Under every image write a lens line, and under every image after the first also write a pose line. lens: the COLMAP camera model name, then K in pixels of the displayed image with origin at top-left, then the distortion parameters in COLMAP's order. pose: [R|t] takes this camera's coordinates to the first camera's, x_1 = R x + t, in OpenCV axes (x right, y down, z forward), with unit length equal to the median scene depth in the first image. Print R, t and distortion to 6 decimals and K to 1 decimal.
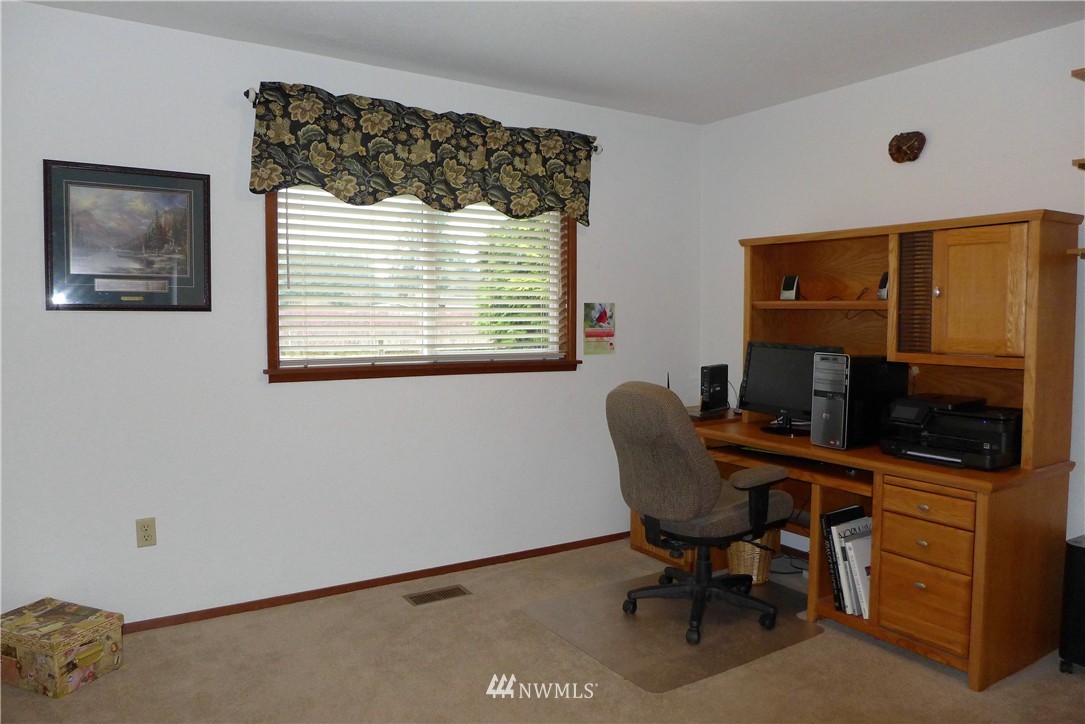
lens RADIAL K [[746.4, 0, 542.6], [0, 746.4, 359.6], [0, 0, 1]] dist [-0.057042, 0.022120]
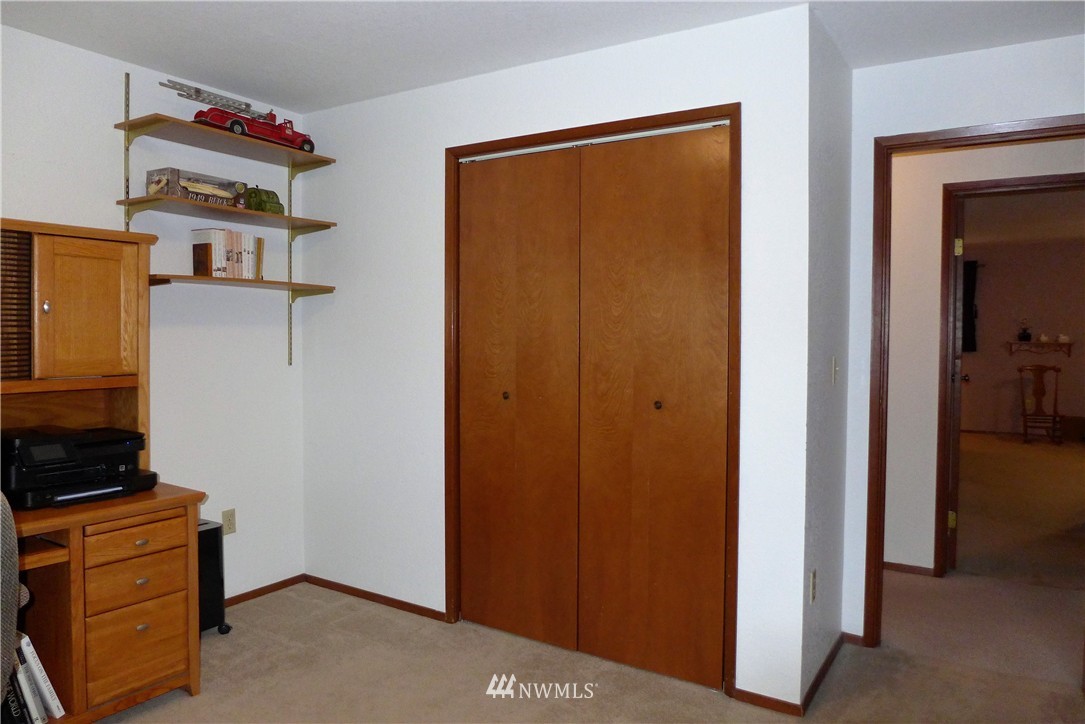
lens RADIAL K [[746.4, 0, 542.4], [0, 746.4, 360.1], [0, 0, 1]] dist [-0.057042, 0.022120]
pose [[-0.418521, -0.040361, 0.907310, -0.512488], [0.041714, 0.997103, 0.063597, -0.064671], [-0.907249, 0.064464, -0.415625, 0.898677]]
